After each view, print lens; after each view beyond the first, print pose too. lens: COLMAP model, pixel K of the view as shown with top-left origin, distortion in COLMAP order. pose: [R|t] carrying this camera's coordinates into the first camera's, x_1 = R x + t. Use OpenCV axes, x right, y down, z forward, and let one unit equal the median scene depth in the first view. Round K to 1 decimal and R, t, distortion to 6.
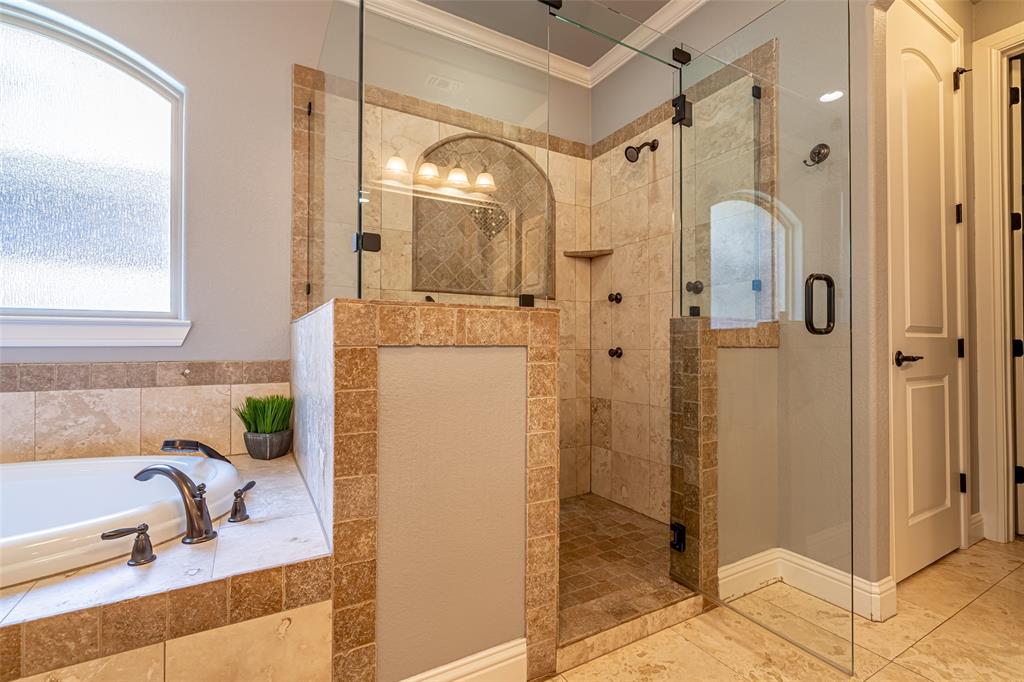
lens RADIAL K [[464.9, 0, 513.3], [0, 464.9, 340.3], [0, 0, 1]] dist [-0.004101, -0.000891]
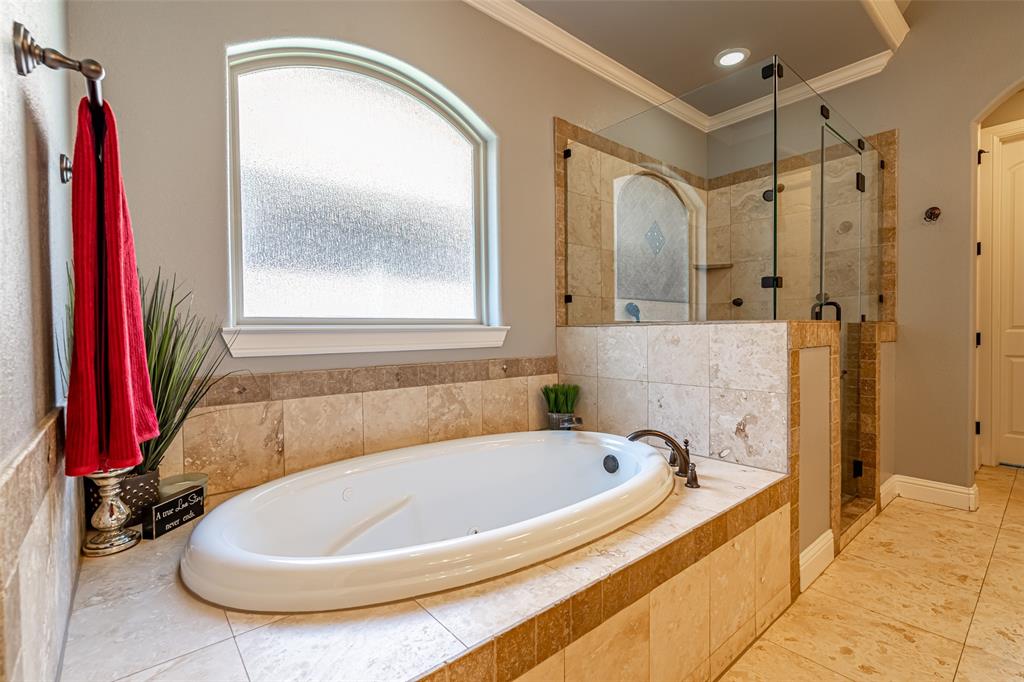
lens RADIAL K [[464.9, 0, 513.9], [0, 464.9, 341.2], [0, 0, 1]] dist [-0.004101, -0.000891]
pose [[0.984159, -0.014115, 0.176725, -0.896590], [0.008728, 0.999474, 0.031220, -0.041185], [-0.177073, -0.029183, 0.983765, -0.239798]]
